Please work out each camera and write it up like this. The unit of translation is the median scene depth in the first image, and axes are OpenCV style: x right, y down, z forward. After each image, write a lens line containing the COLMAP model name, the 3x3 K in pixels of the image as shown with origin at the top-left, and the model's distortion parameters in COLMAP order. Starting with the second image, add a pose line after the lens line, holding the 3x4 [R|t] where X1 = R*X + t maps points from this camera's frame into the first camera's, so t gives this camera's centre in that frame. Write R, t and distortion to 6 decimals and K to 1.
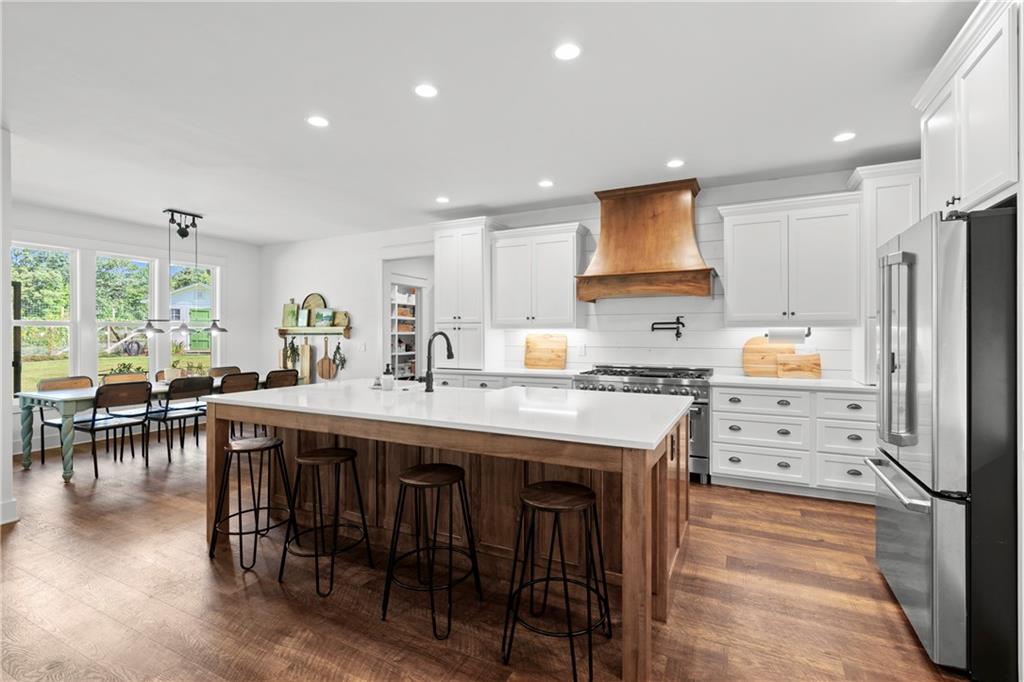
lens RADIAL K [[464.8, 0, 516.0], [0, 464.8, 335.4], [0, 0, 1]] dist [-0.008001, 0.002164]
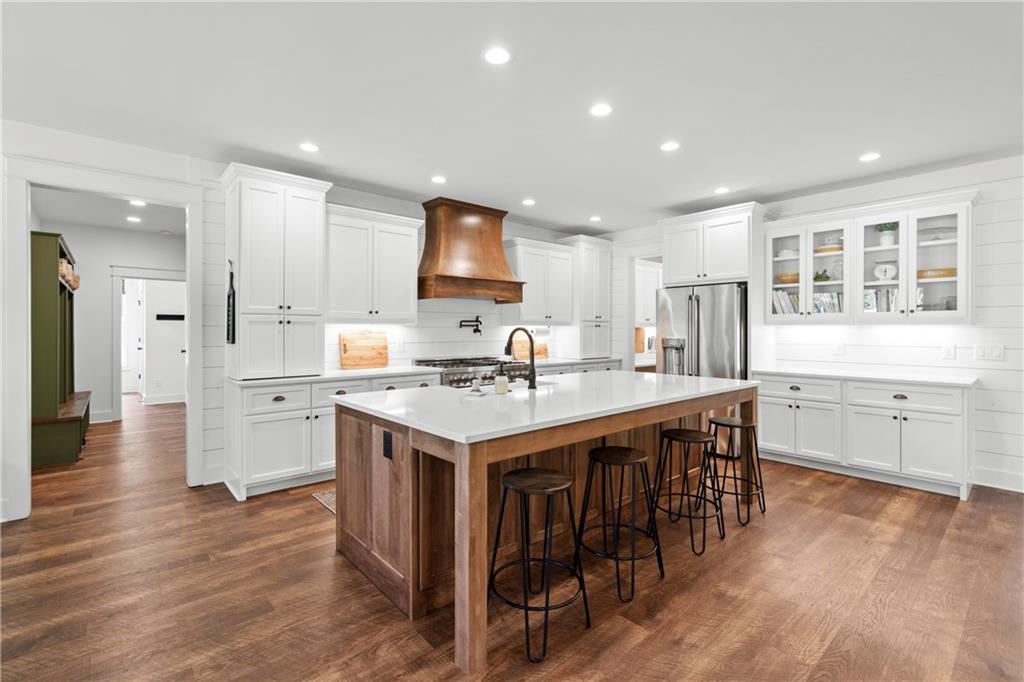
lens RADIAL K [[464.8, 0, 507.1], [0, 464.8, 333.7], [0, 0, 1]] dist [-0.008001, 0.002164]
pose [[0.387862, -0.006224, 0.921696, -0.704867], [-0.000884, 0.999974, 0.007125, -0.002351], [-0.921717, -0.003578, 0.387846, 0.419812]]
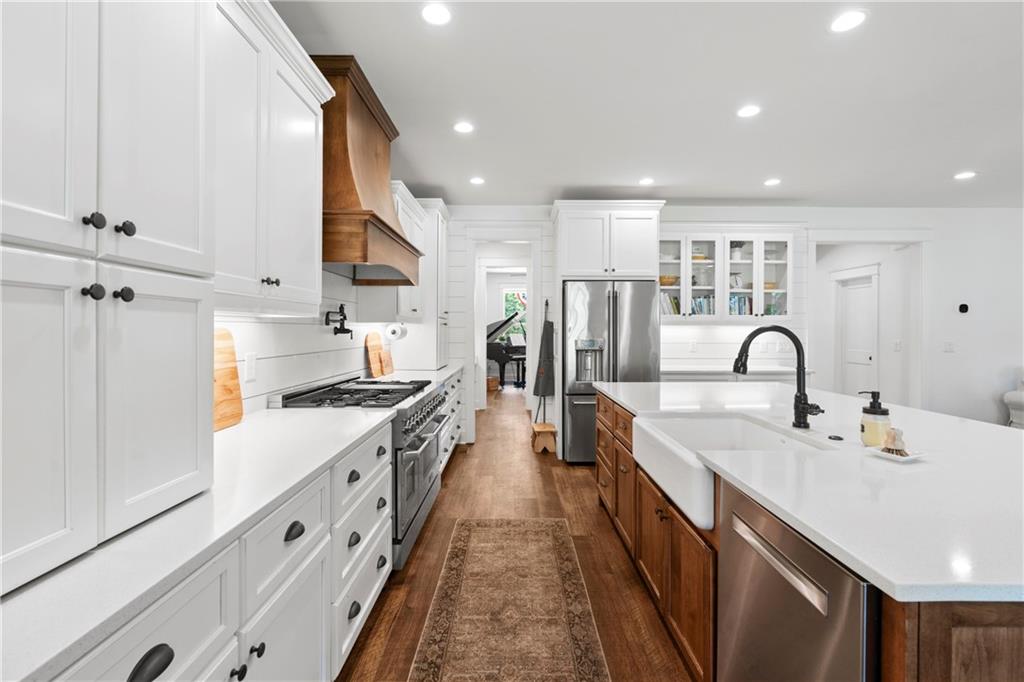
lens RADIAL K [[464.8, 0, 513.4], [0, 464.8, 335.2], [0, 0, 1]] dist [-0.008001, 0.002164]
pose [[-0.446868, -0.010918, 0.894533, -0.348977], [-0.002094, 0.999936, 0.011158, -0.002705], [-0.894598, 0.003113, -0.446862, 1.008248]]
